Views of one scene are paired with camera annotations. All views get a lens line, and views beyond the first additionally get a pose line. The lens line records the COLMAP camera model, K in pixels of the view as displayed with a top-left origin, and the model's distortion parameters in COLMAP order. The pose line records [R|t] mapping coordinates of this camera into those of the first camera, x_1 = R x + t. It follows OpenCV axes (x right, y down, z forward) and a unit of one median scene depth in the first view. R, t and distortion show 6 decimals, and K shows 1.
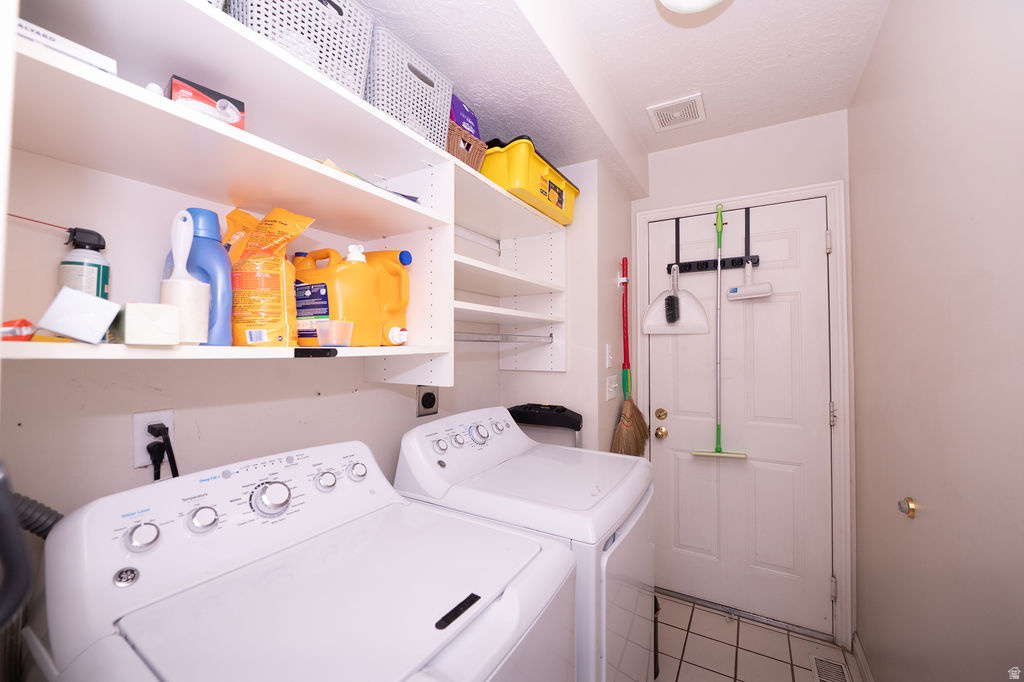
lens RADIAL K [[405.9, 0, 510.1], [0, 405.9, 346.8], [0, 0, 1]] dist [-0.008577, -0.001549]
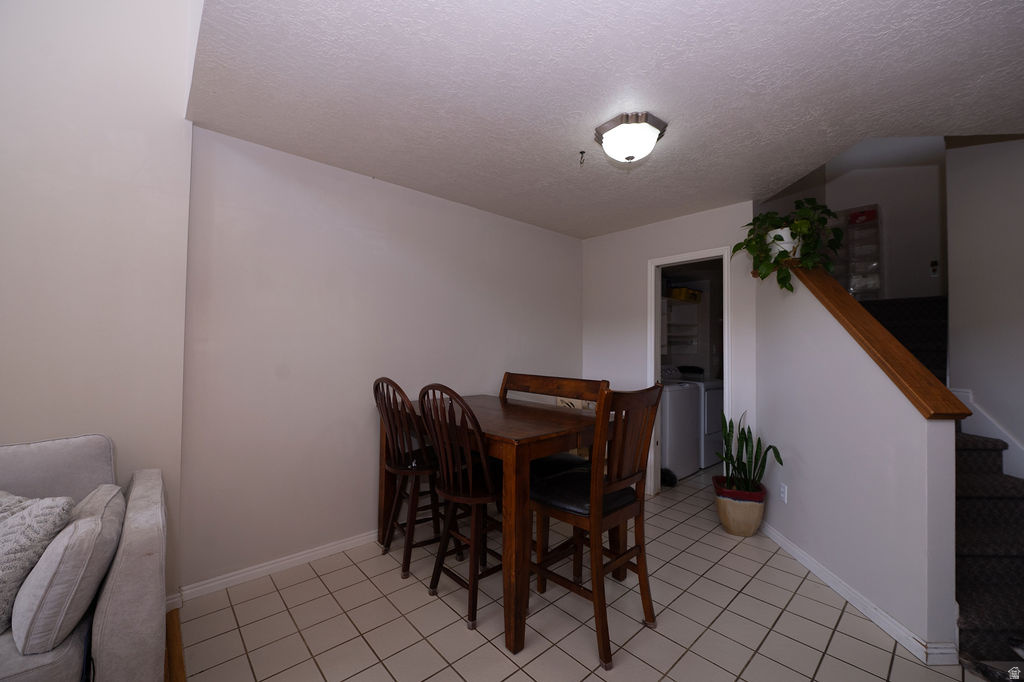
lens RADIAL K [[405.9, 0, 514.2], [0, 405.9, 342.1], [0, 0, 1]] dist [-0.008577, -0.001549]
pose [[0.953489, 0.005760, -0.301372, -0.229912], [-0.004861, 0.999981, 0.003731, -0.031950], [0.301388, -0.002093, 0.953499, -2.064365]]
